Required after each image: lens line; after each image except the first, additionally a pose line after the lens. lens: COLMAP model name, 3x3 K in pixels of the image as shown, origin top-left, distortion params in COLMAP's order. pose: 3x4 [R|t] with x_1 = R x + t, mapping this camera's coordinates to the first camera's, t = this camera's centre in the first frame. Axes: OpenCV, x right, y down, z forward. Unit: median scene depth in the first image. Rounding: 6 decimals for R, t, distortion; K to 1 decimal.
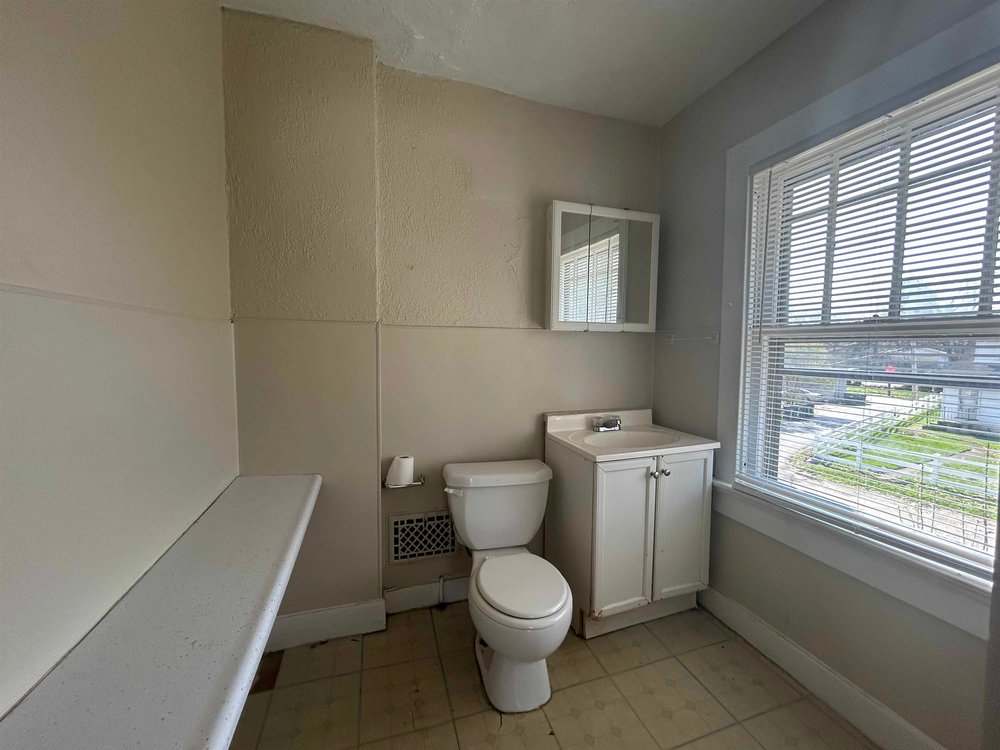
lens RADIAL K [[402.0, 0, 502.1], [0, 402.0, 374.4], [0, 0, 1]] dist [-0.003375, -0.000249]
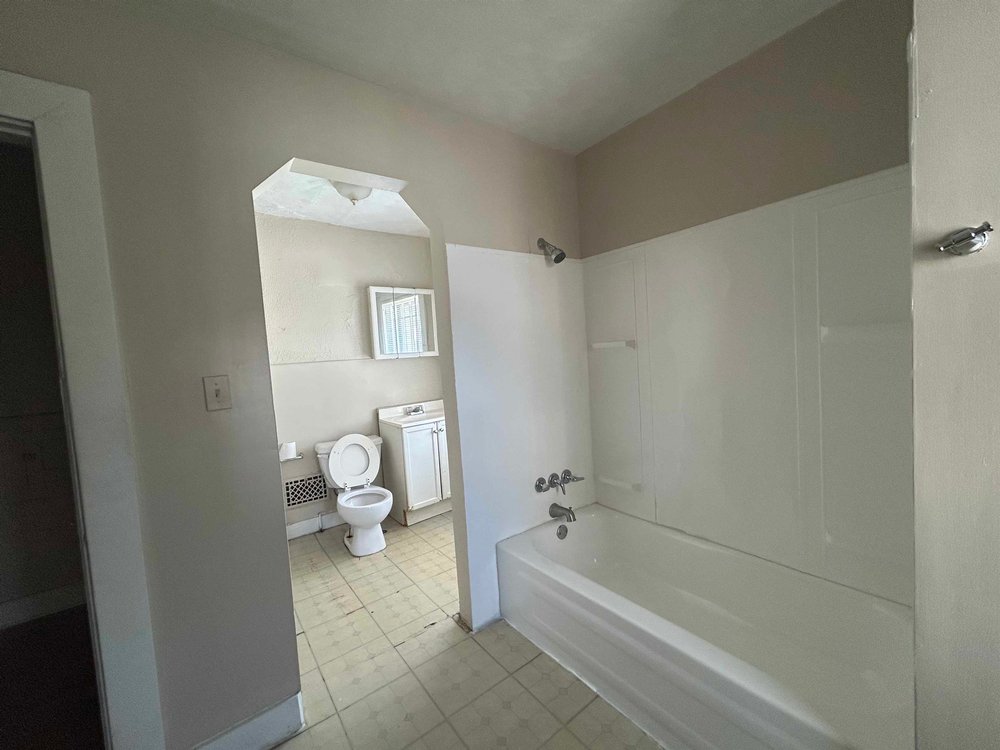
lens RADIAL K [[402.0, 0, 500.7], [0, 402.0, 375.3], [0, 0, 1]] dist [-0.003375, -0.000249]
pose [[0.943275, -0.087249, 0.320344, 0.073159], [0.094767, 0.995468, -0.007922, 0.023070], [-0.318201, 0.037831, 0.947268, -0.839525]]
